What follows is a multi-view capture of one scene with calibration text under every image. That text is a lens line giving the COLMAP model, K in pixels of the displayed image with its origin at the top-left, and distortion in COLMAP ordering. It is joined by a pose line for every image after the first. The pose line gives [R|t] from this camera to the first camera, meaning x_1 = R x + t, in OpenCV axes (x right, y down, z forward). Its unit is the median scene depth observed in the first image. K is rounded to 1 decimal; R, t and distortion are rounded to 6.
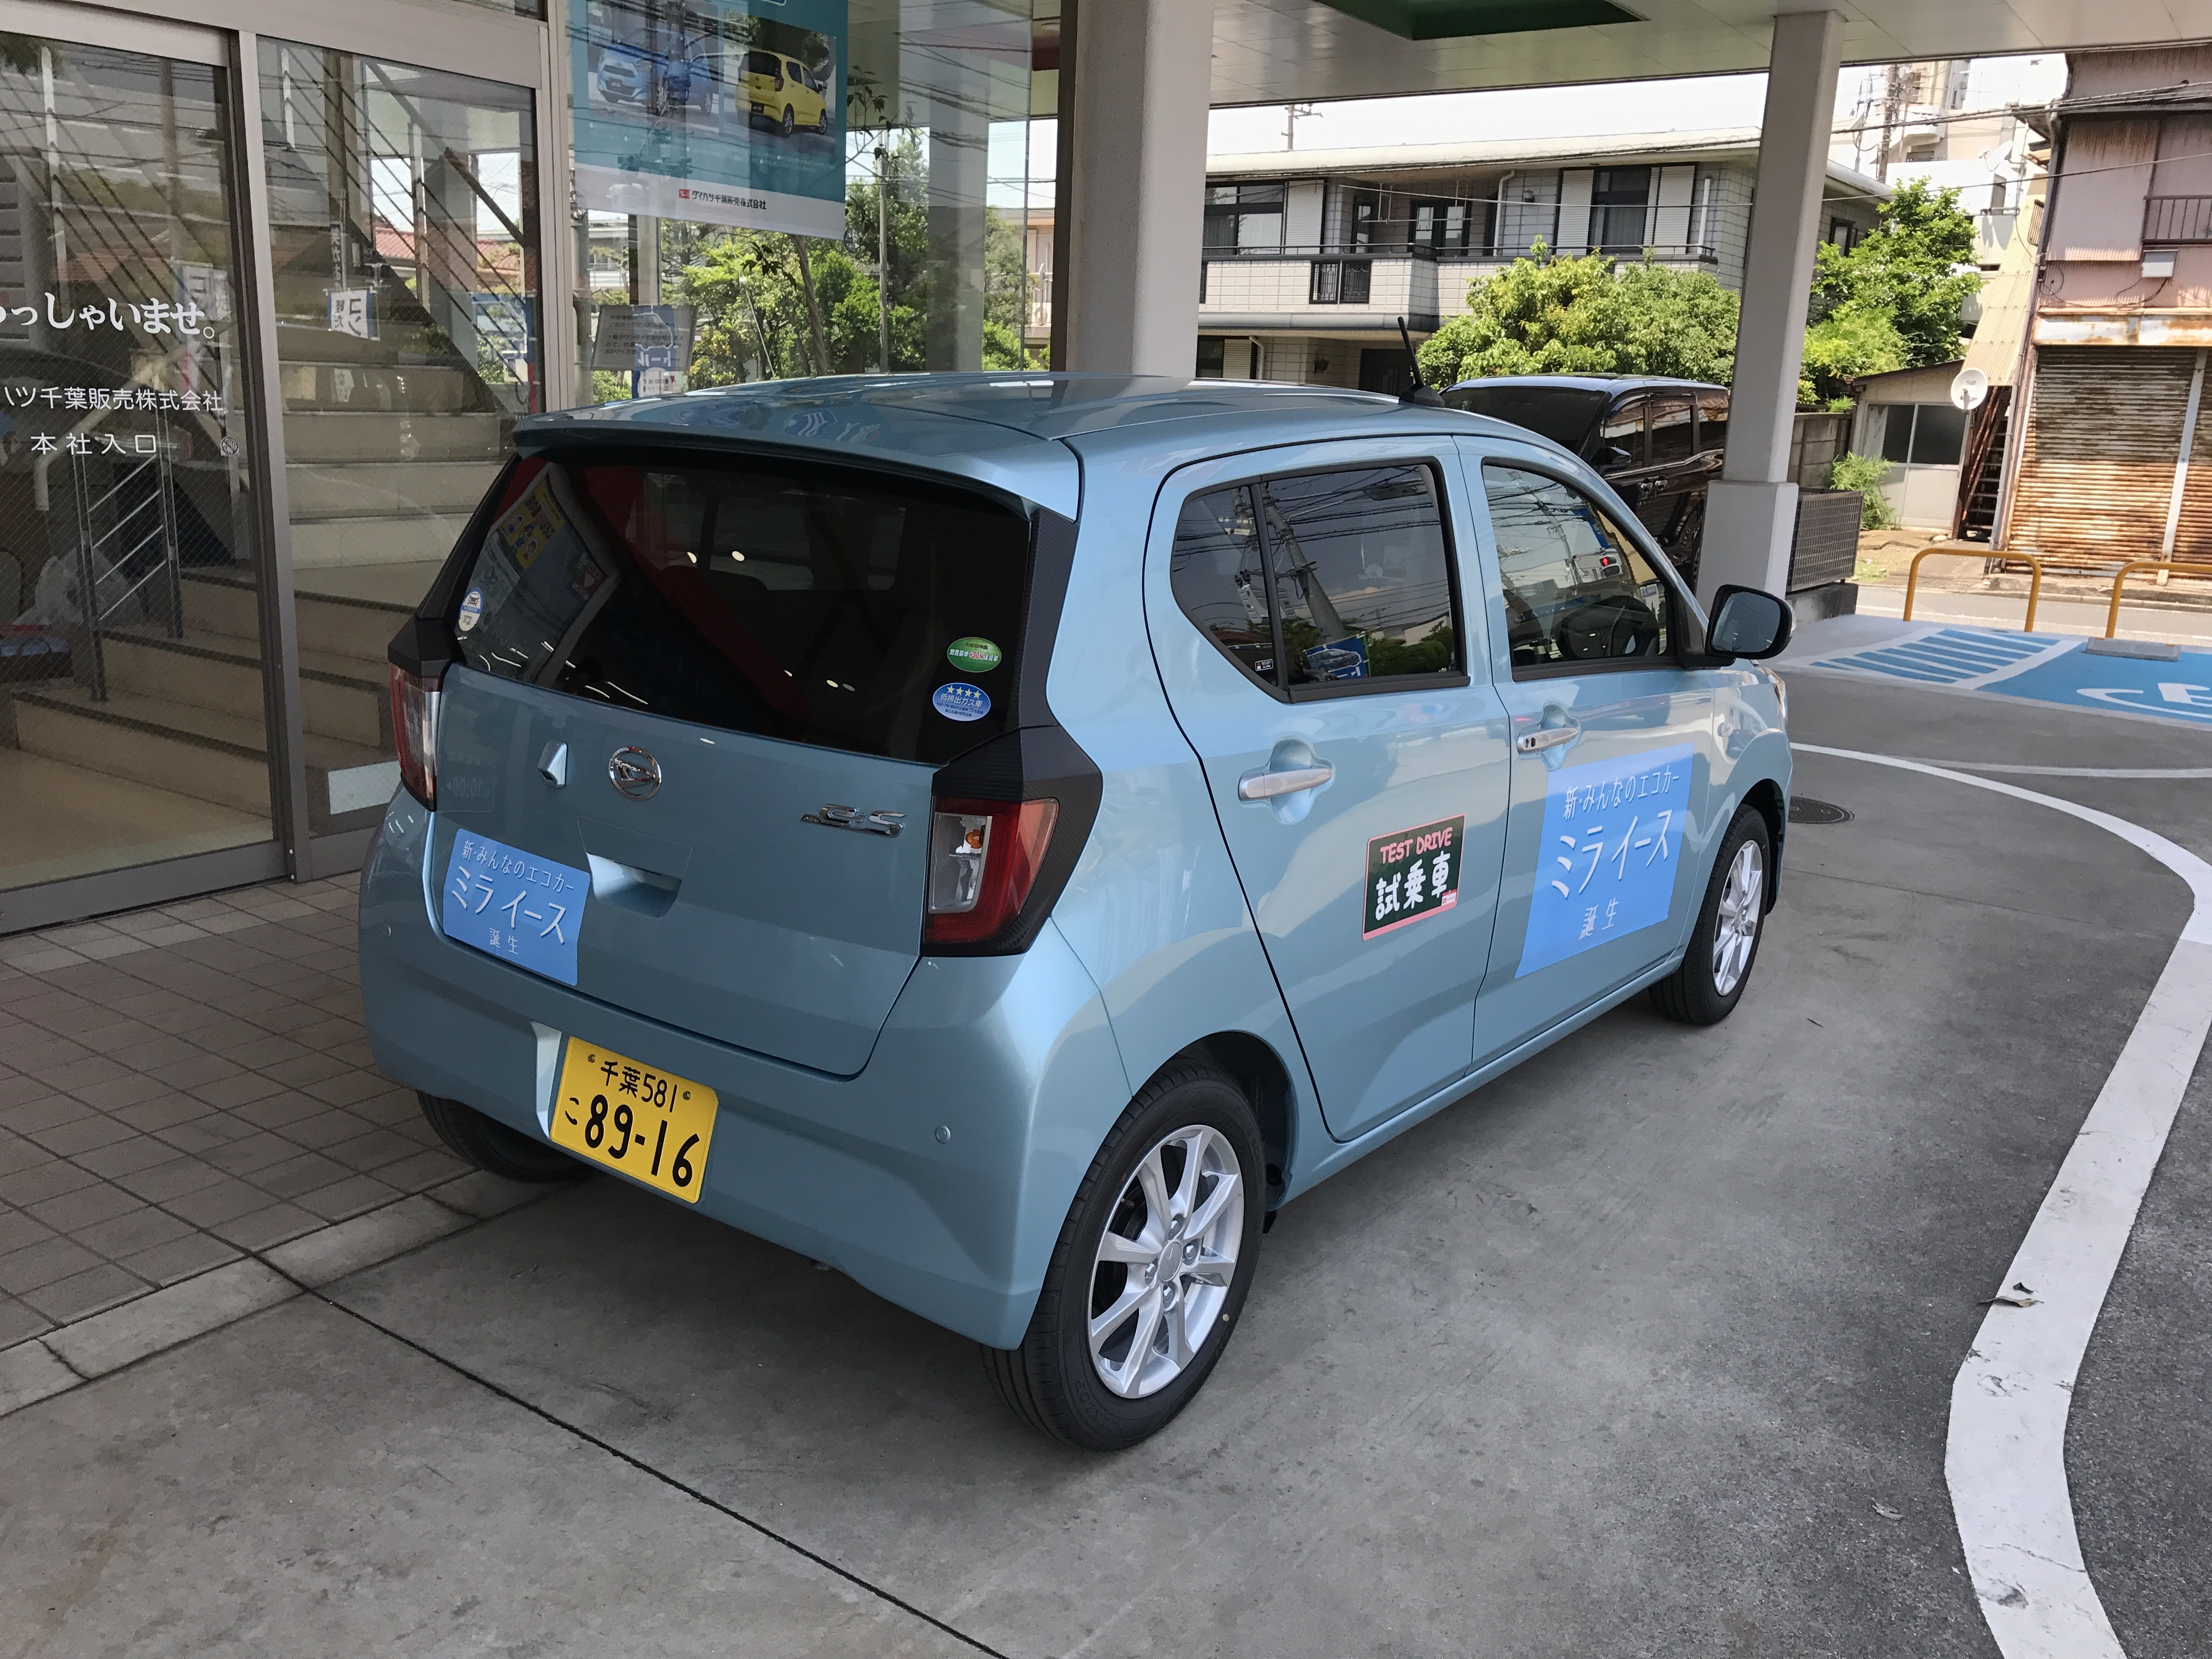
lens RADIAL K [[1828.6, 0, 1109.3], [0, 1828.6, 828.3], [0, 0, 1]] dist [0.022163, -0.011764]
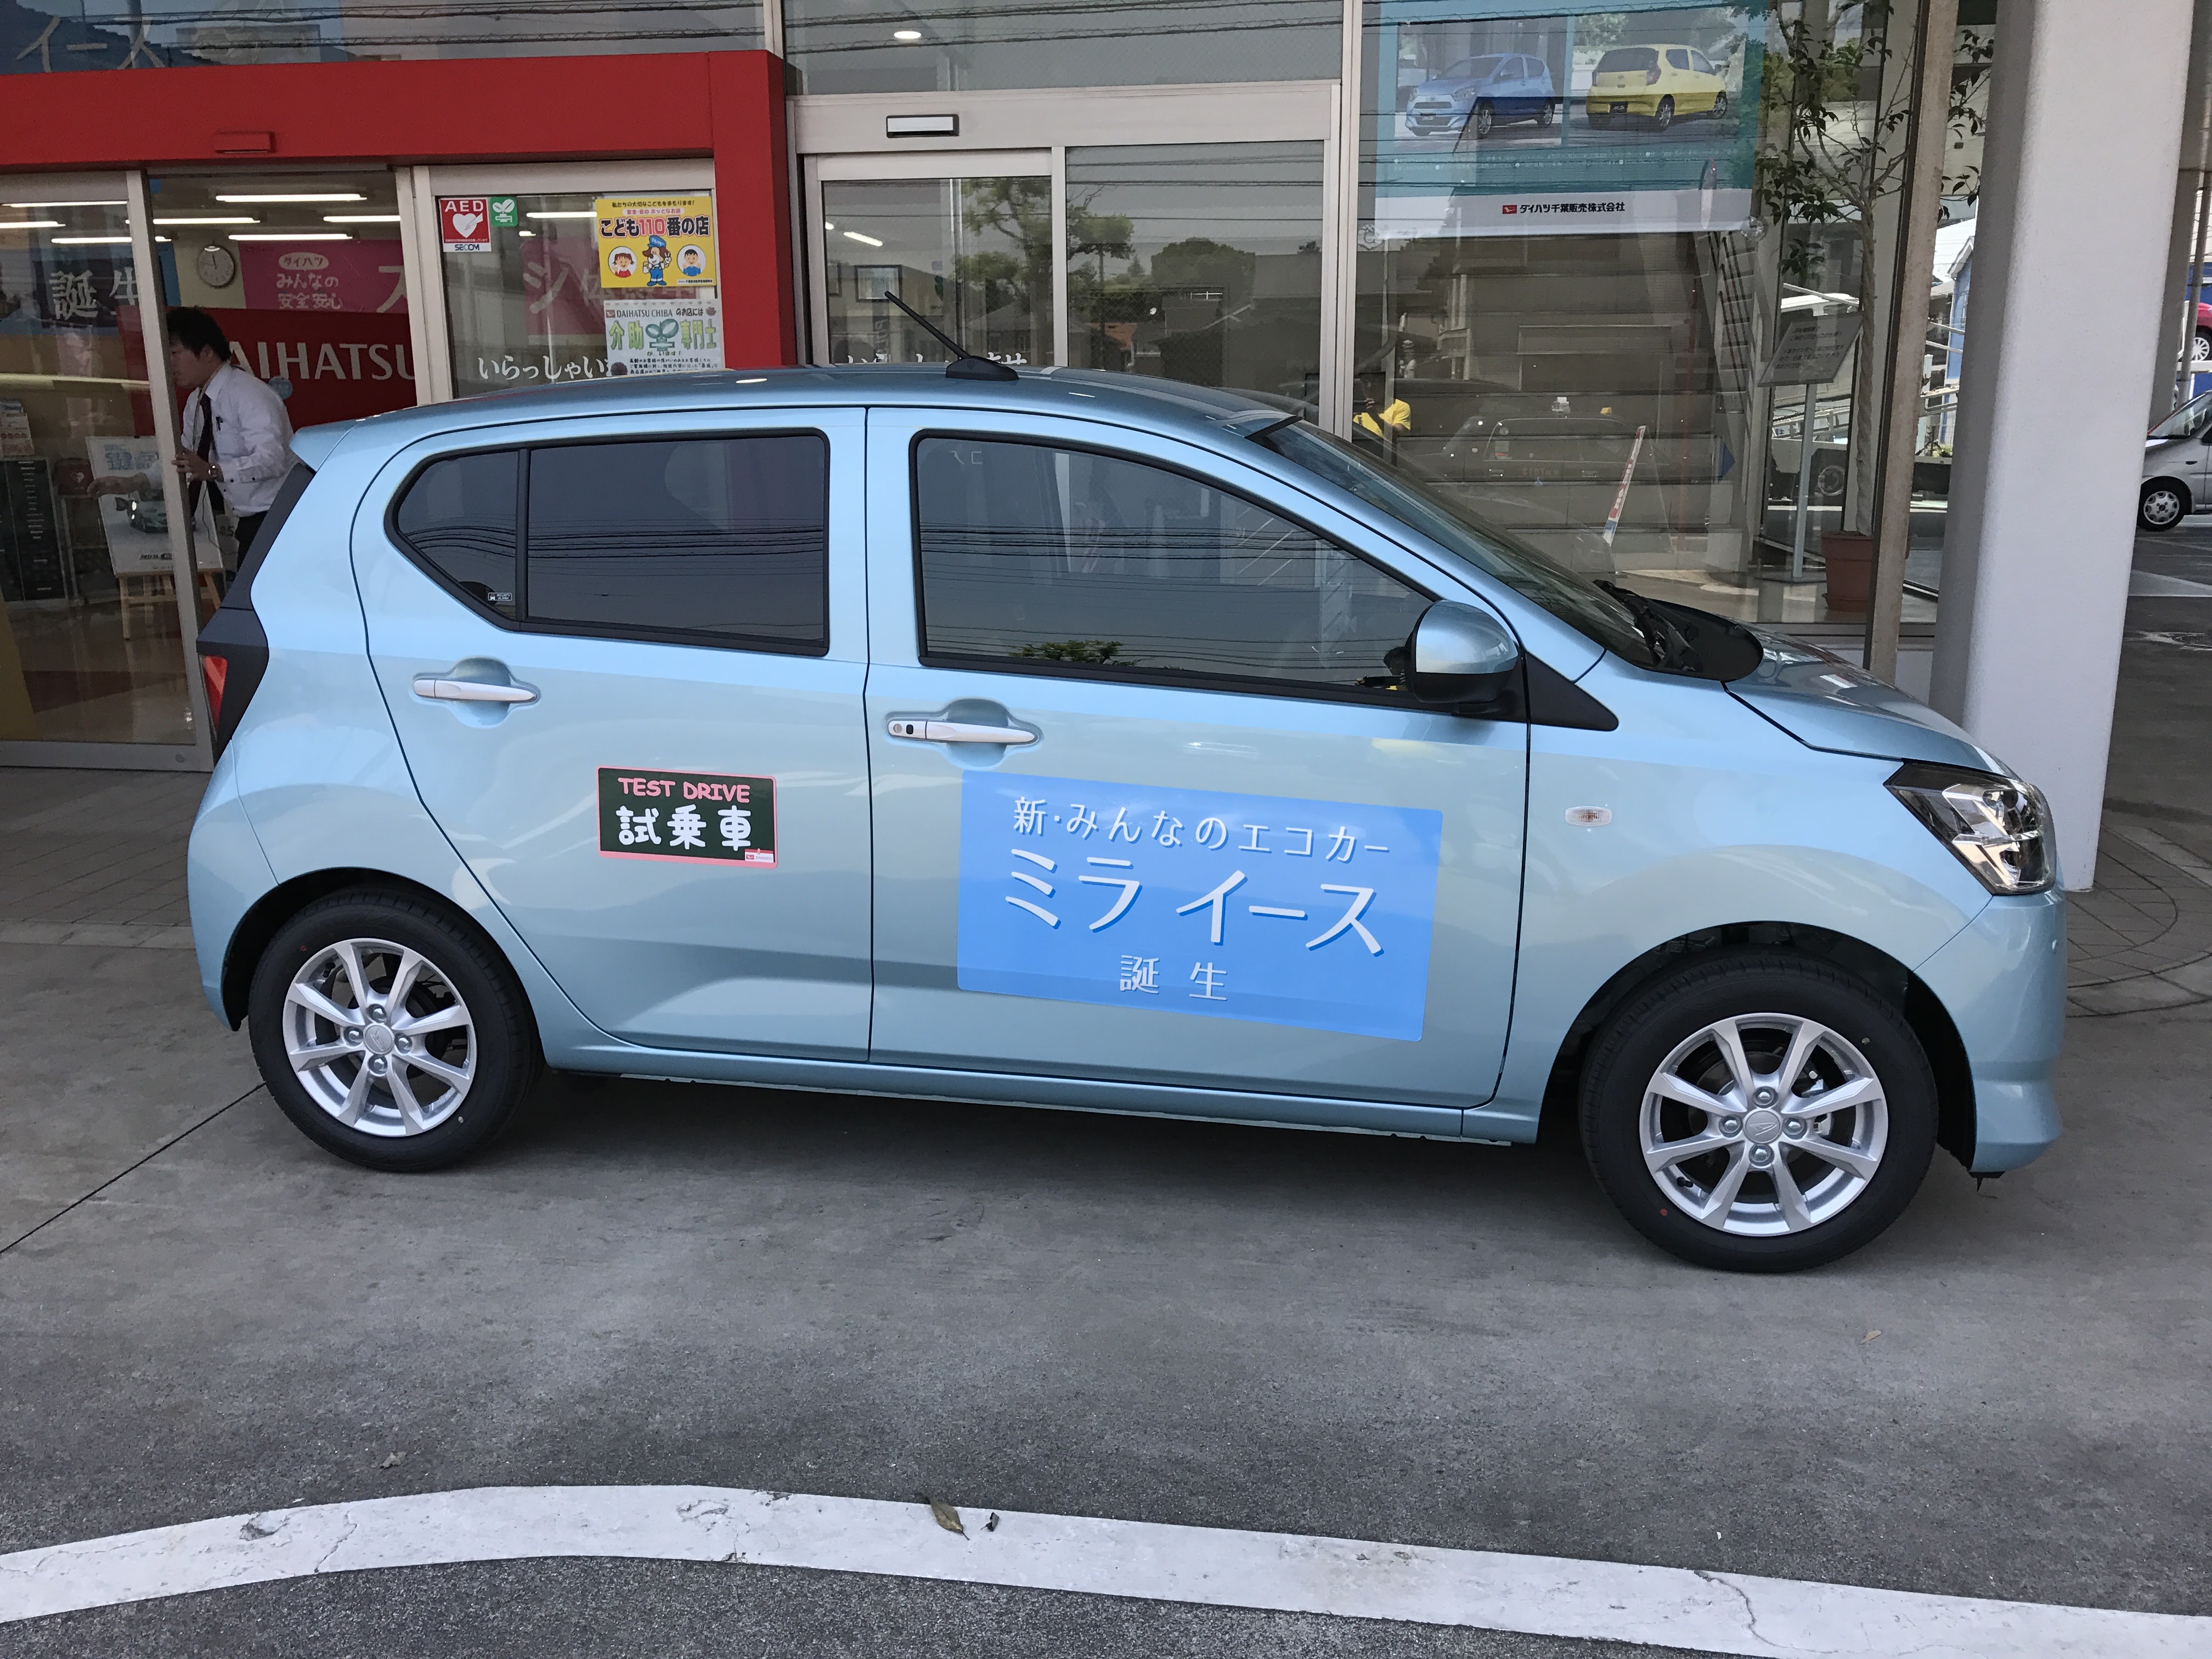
lens RADIAL K [[1828.6, 0, 1088.2], [0, 1828.6, 829.9], [0, 0, 1]] dist [0.022163, -0.011764]
pose [[0.445176, 0.162434, -0.880587, 1.174254], [-0.184352, 0.978968, 0.087383, -0.100969], [0.876261, 0.123437, 0.465758, 0.682721]]
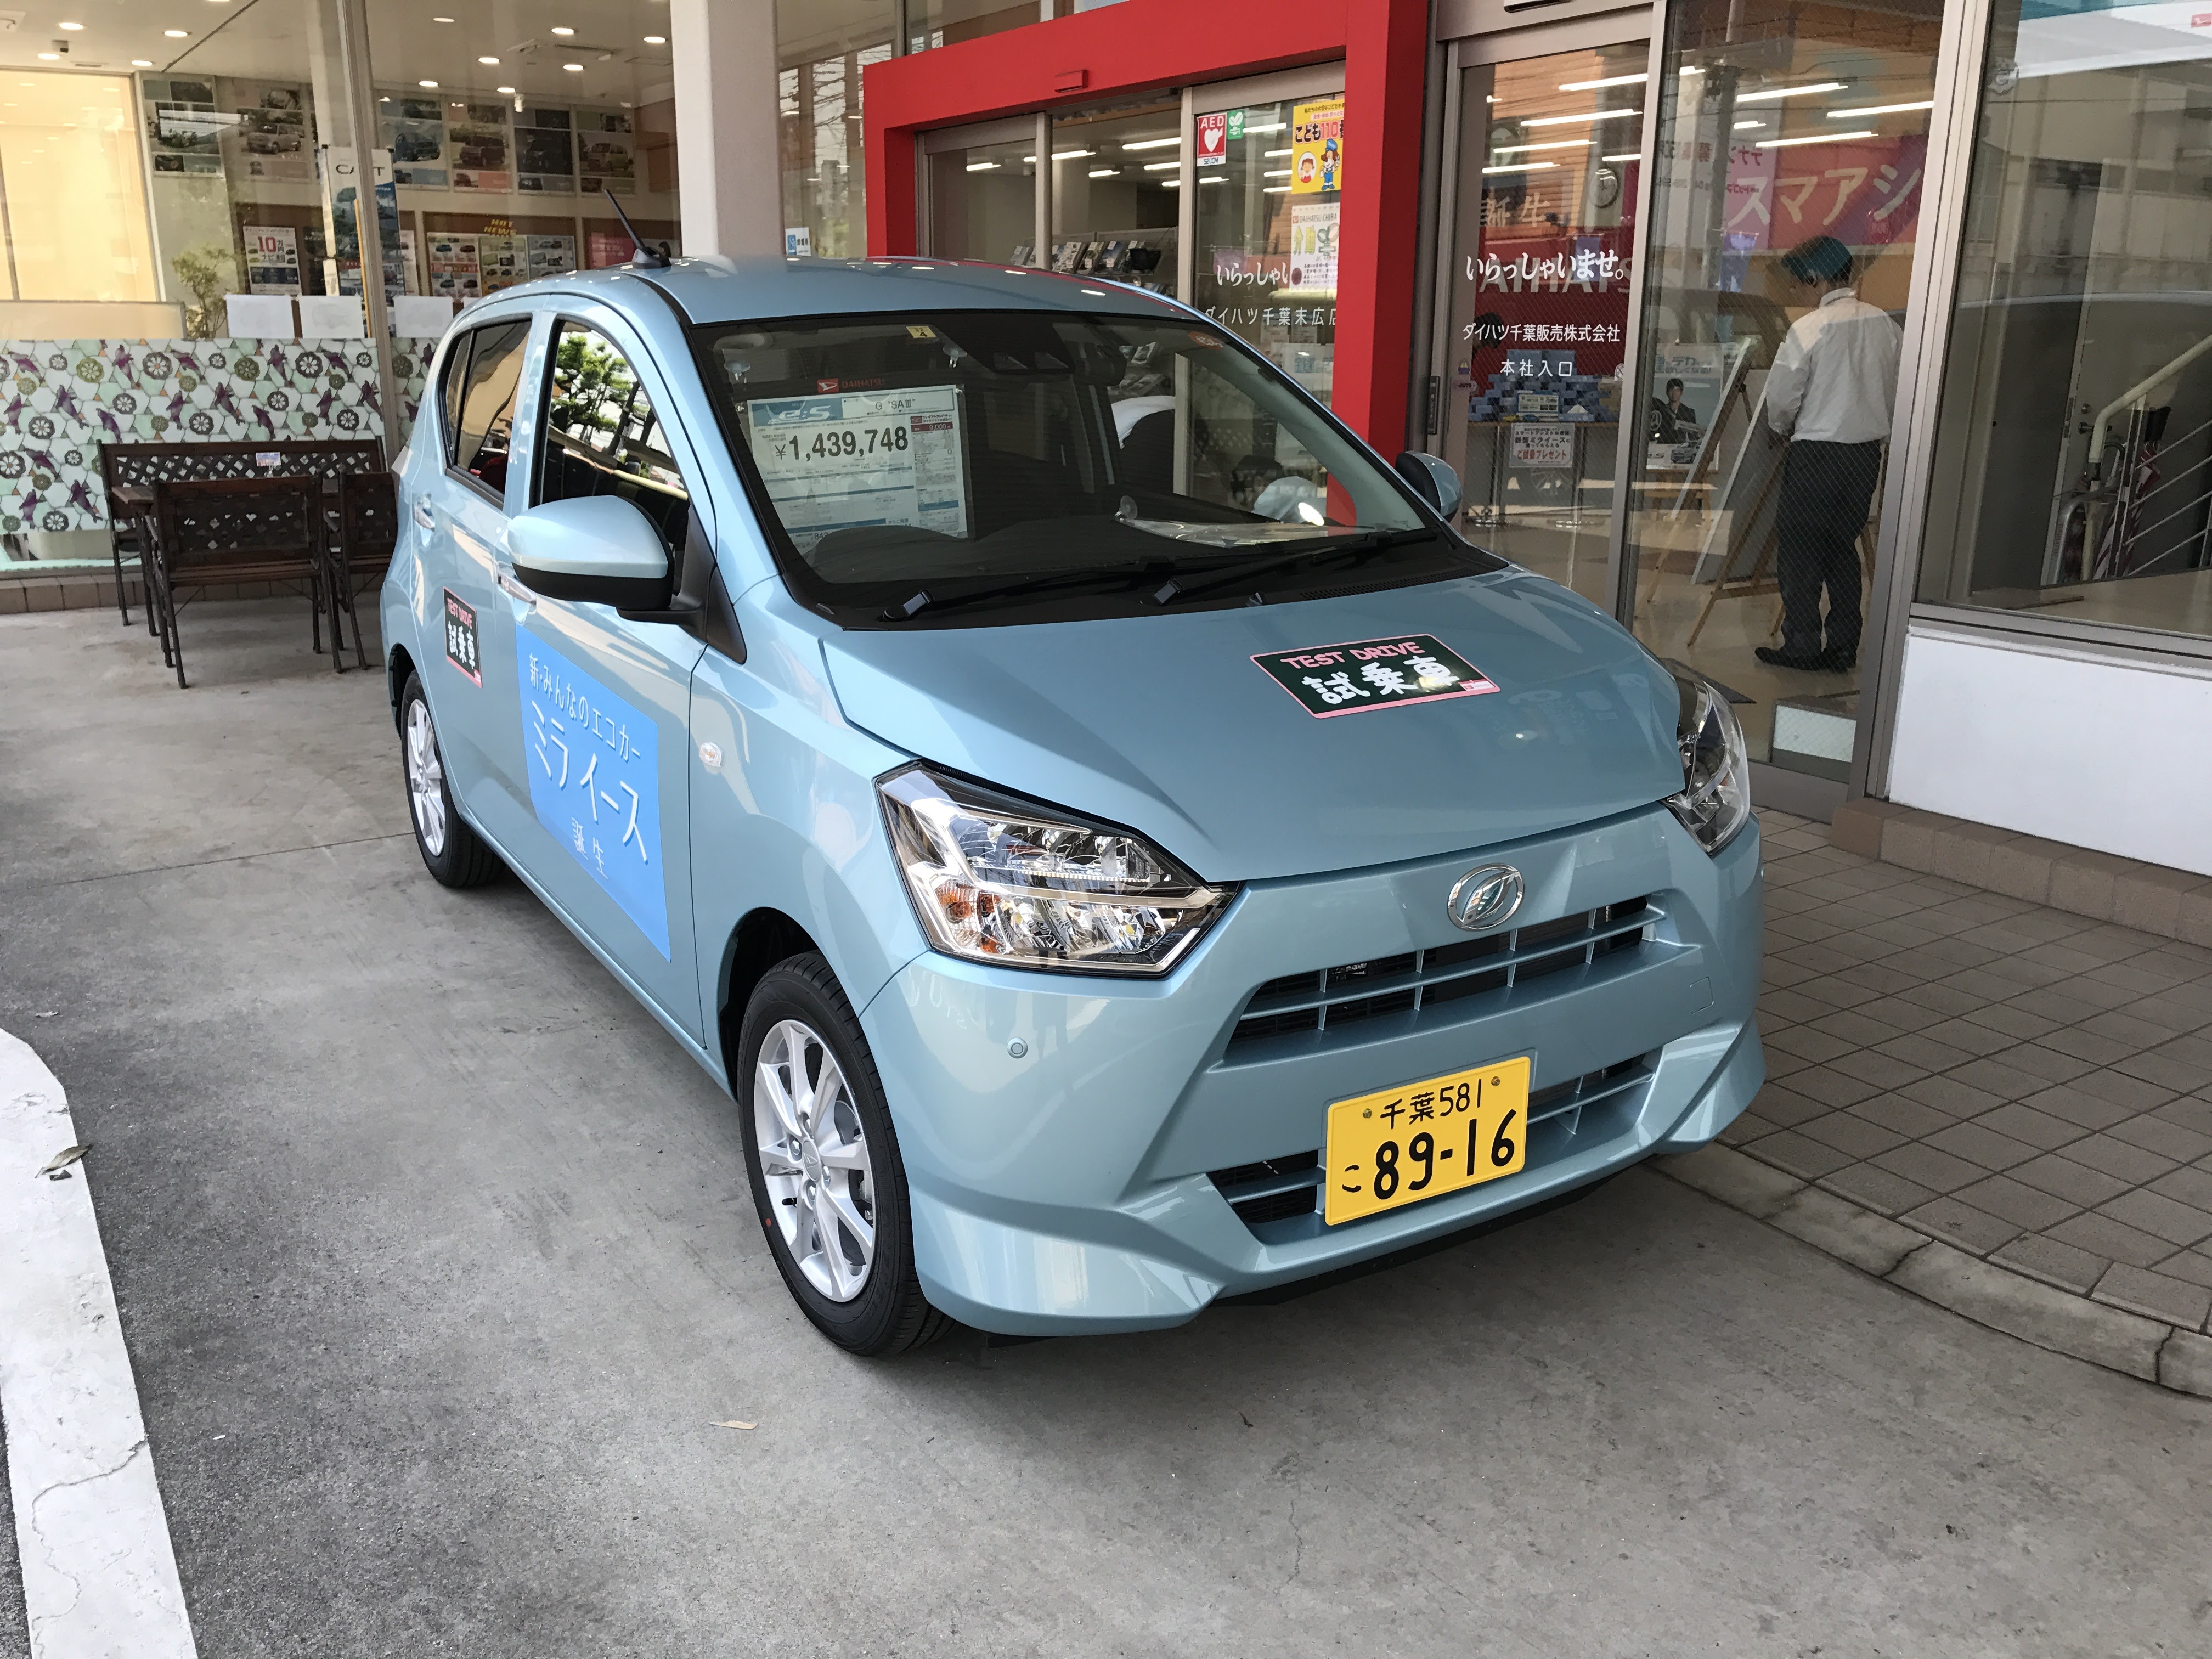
lens RADIAL K [[1828.6, 0, 1086.4], [0, 1828.6, 830.9], [0, 0, 1]] dist [0.022163, -0.011764]
pose [[-0.385017, 0.205809, -0.899669, 1.158178], [-0.234362, 0.921062, 0.310999, -0.344967], [0.892657, 0.330588, -0.306390, 1.778339]]
